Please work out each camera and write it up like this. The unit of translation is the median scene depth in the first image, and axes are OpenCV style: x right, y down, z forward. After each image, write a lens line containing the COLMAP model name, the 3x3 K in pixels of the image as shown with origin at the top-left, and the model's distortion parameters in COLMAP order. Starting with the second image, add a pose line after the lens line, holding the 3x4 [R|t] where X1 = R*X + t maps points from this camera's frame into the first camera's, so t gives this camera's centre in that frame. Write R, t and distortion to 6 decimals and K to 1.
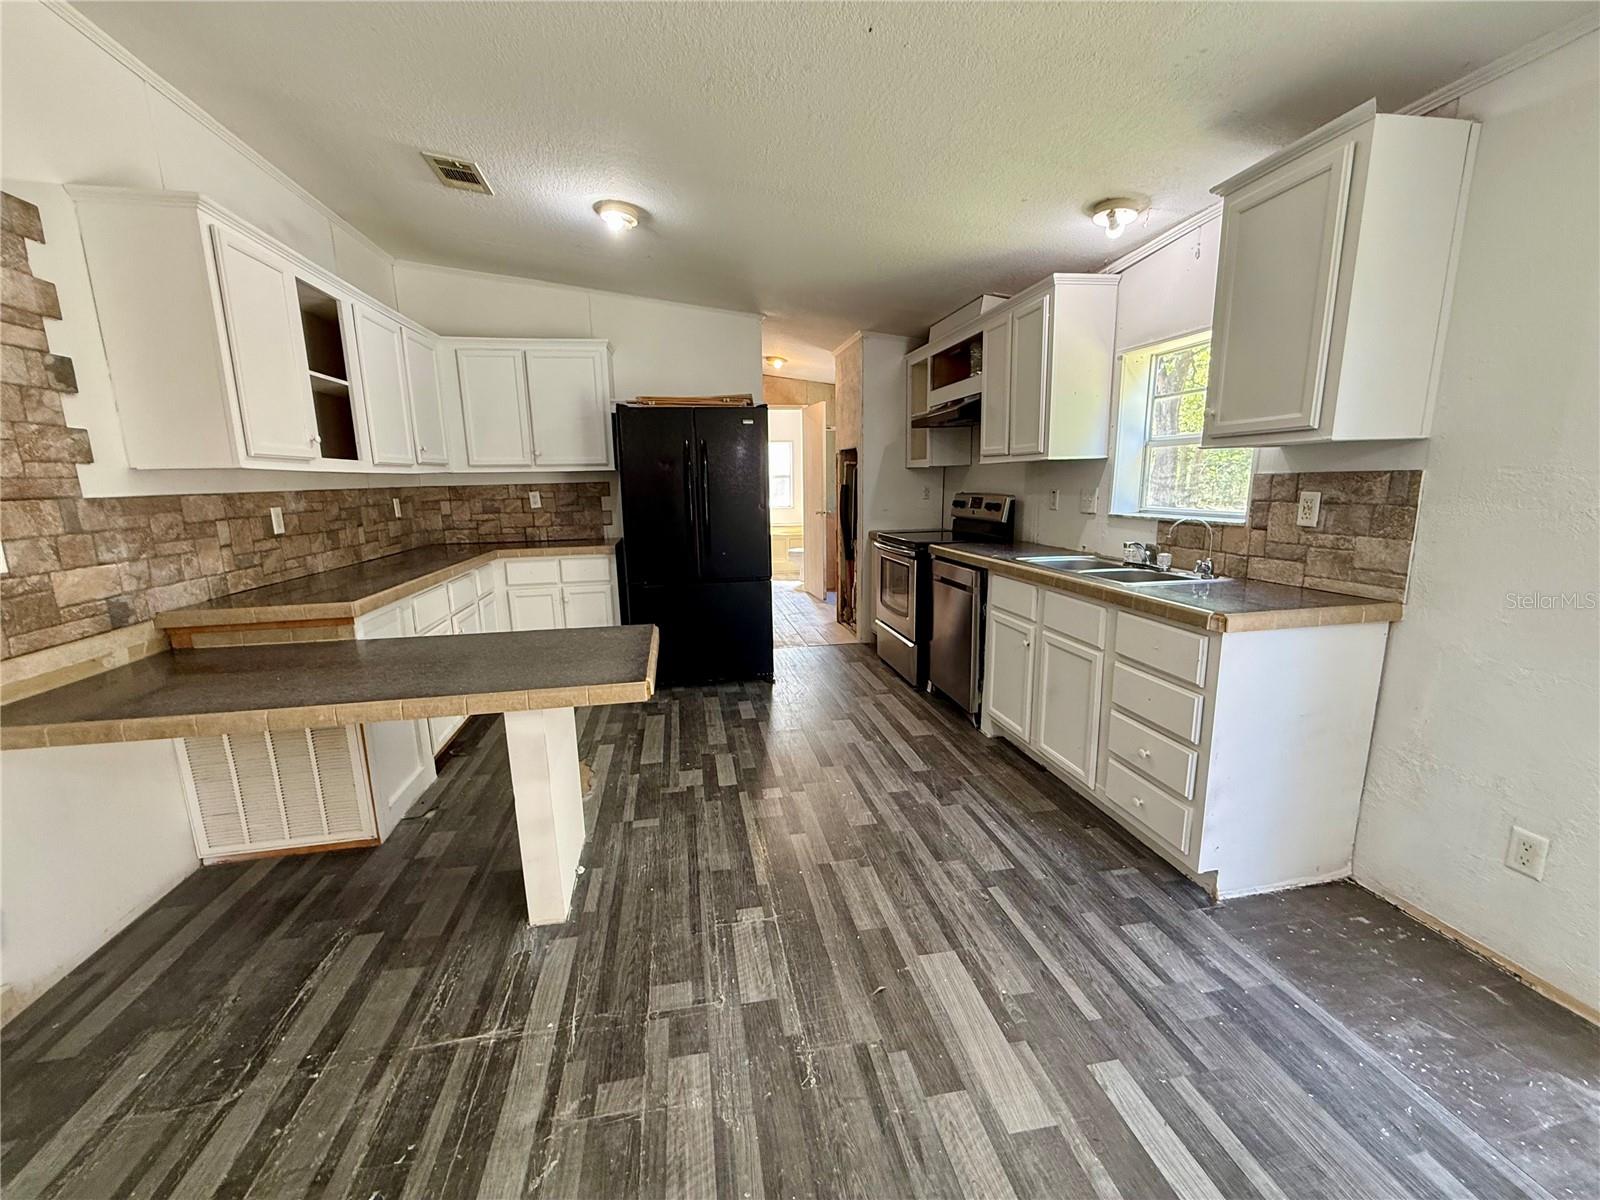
lens RADIAL K [[638.3, 0, 795.3], [0, 638.3, 602.5], [0, 0, 1]] dist [0.001281, -0.000545]
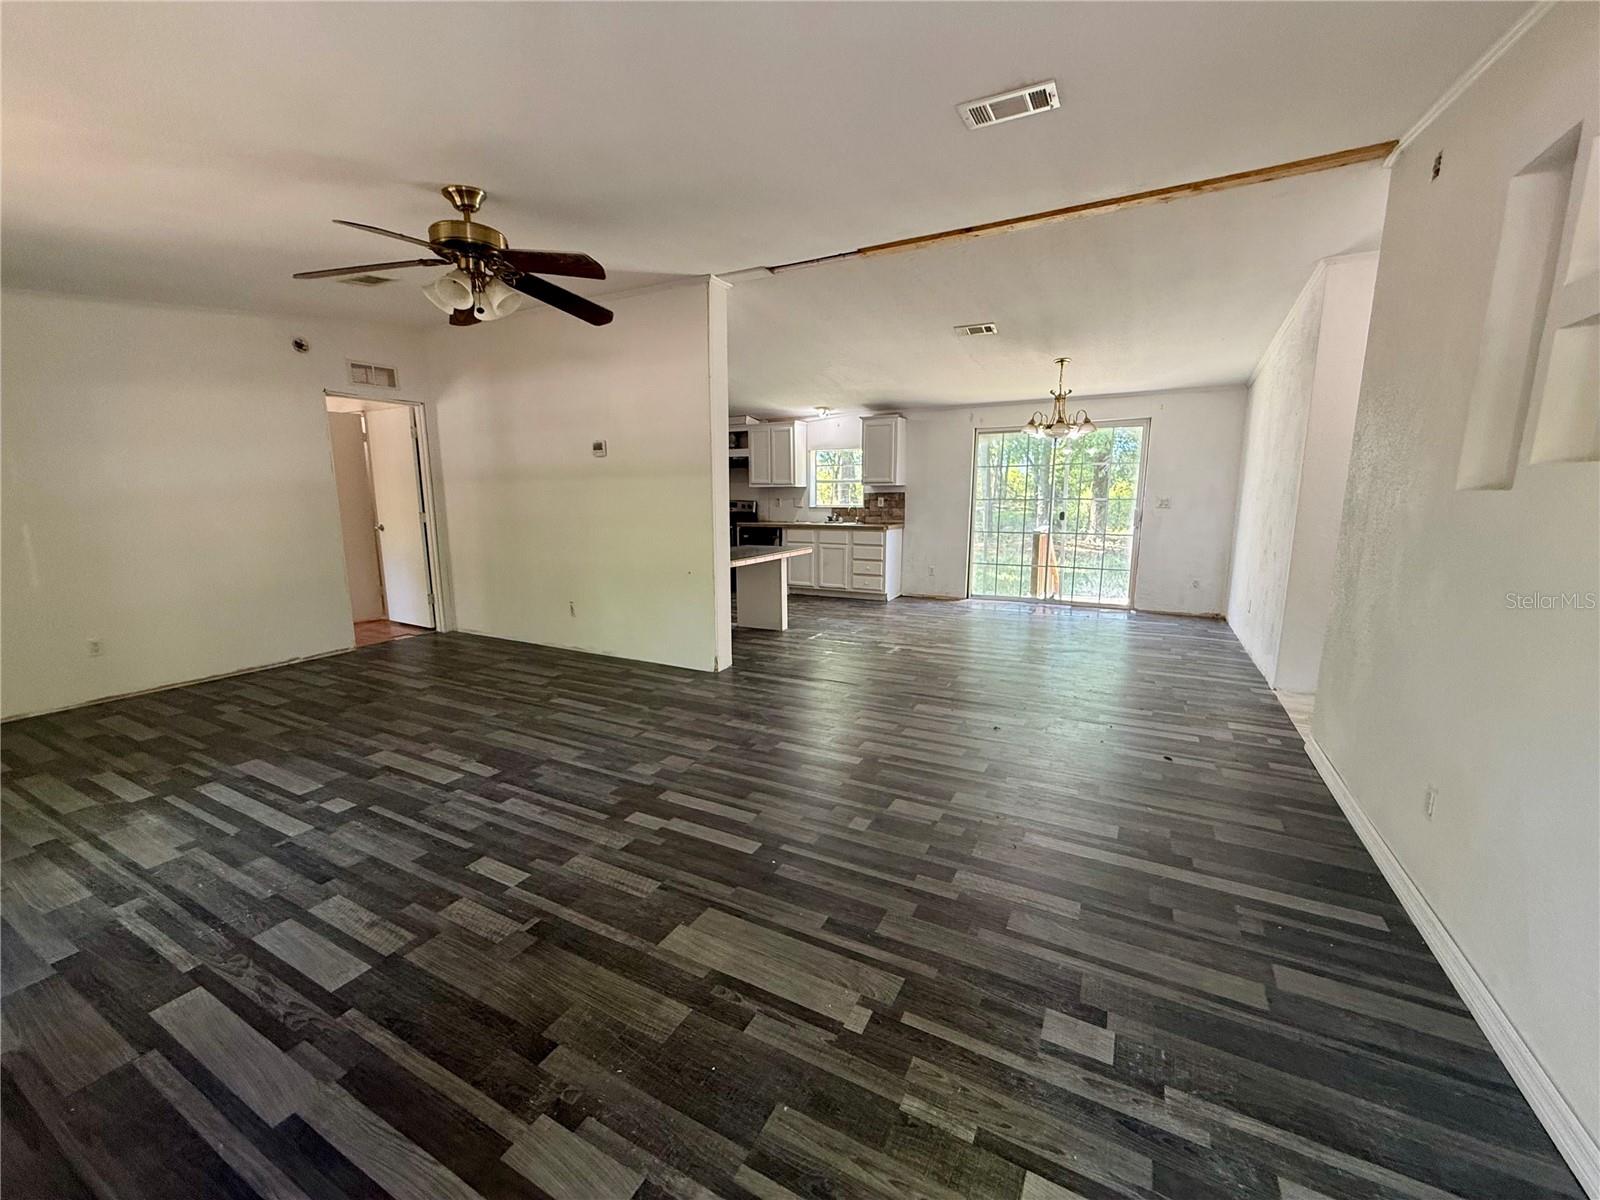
lens RADIAL K [[638.3, 0, 789.3], [0, 638.3, 610.5], [0, 0, 1]] dist [0.001281, -0.000545]
pose [[0.624202, -0.125107, 0.771181, -2.399747], [0.140671, 0.988960, 0.046577, 0.224353], [-0.768495, 0.079409, 0.634910, -0.891933]]
